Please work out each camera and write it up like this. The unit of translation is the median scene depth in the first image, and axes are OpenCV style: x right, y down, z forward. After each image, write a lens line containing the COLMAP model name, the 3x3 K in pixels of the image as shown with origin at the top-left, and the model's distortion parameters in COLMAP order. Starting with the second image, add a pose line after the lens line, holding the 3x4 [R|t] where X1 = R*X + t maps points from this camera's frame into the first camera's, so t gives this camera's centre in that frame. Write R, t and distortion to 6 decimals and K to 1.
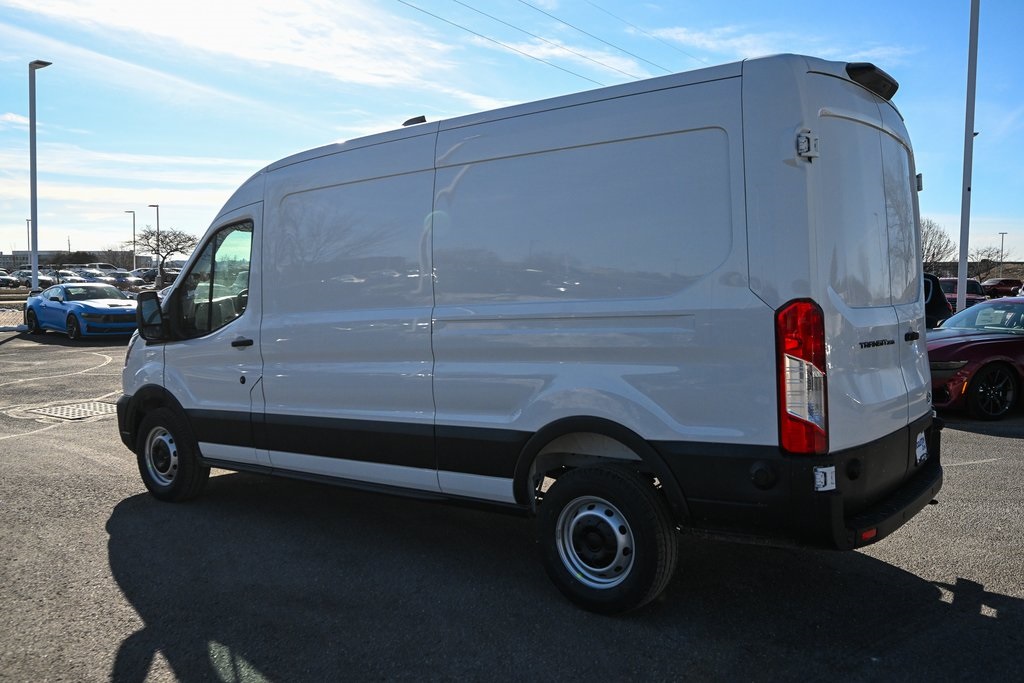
lens RADIAL K [[920.1, 0, 511.7], [0, 920.1, 313.9], [0, 0, 1]] dist [-0.001507, 0.009014]
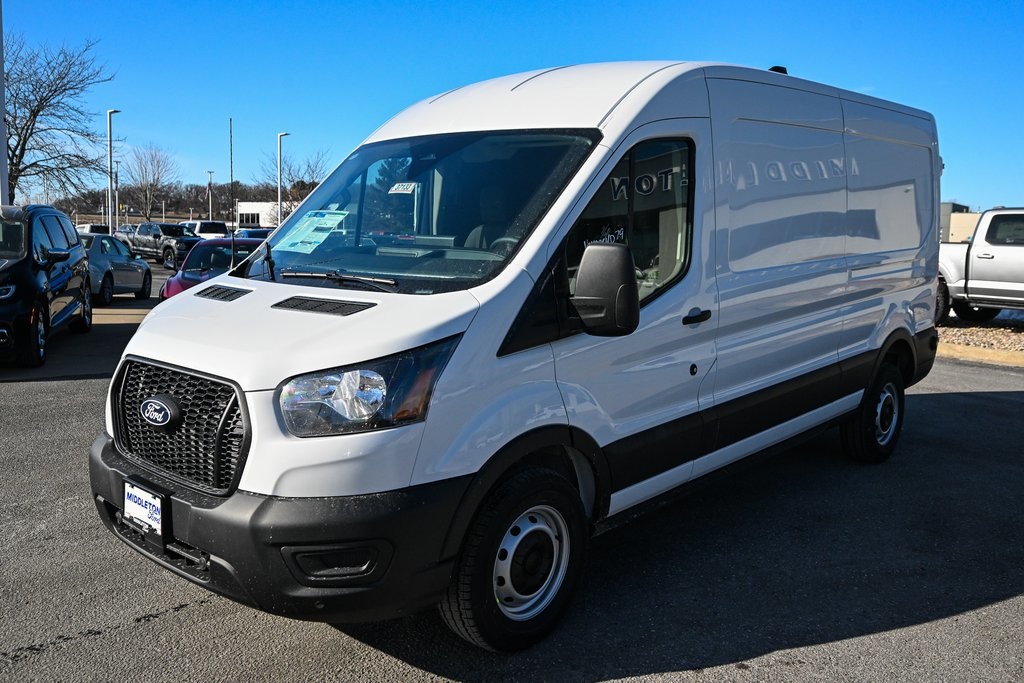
lens RADIAL K [[854.8, 0, 511.9], [0, 854.8, 297.9], [0, 0, 1]] dist [0.000147, -0.003156]
pose [[0.069811, -0.082811, 0.994117, -0.943016], [-0.001482, 0.996539, 0.083117, -0.036697], [-0.997559, -0.007276, 0.069447, 1.089436]]
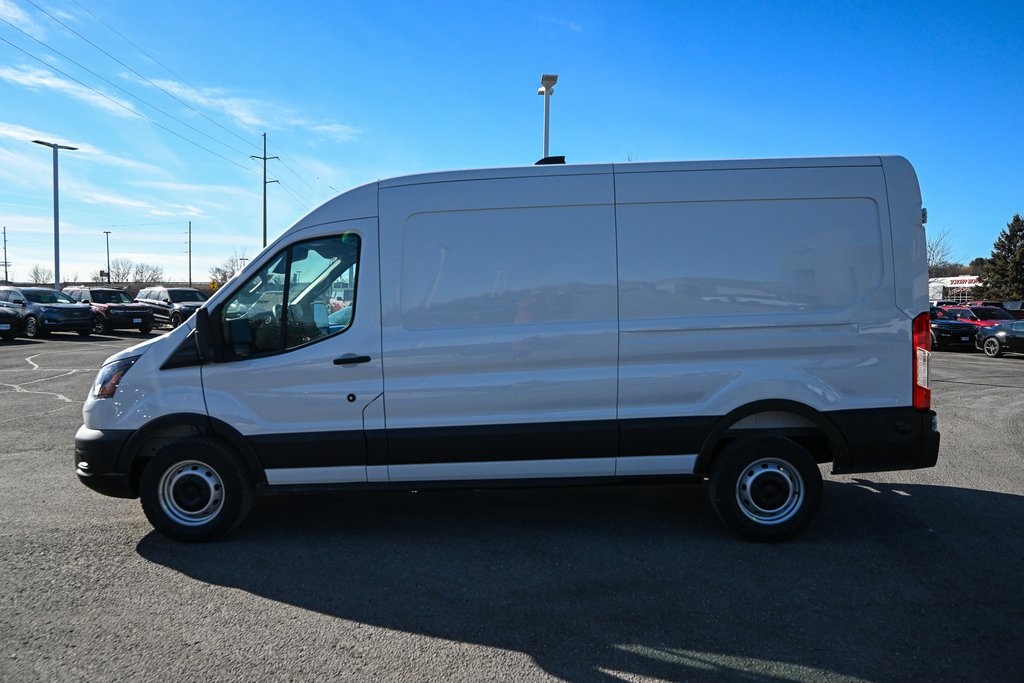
lens RADIAL K [[648.4, 0, 512.0], [0, 648.4, 341.5], [0, 0, 1]] dist [0.002412, -0.003929]
pose [[0.781700, -0.046132, 0.621946, -0.580016], [0.014974, 0.998361, 0.055232, -0.022669], [-0.623475, -0.033861, 0.781110, 0.362556]]
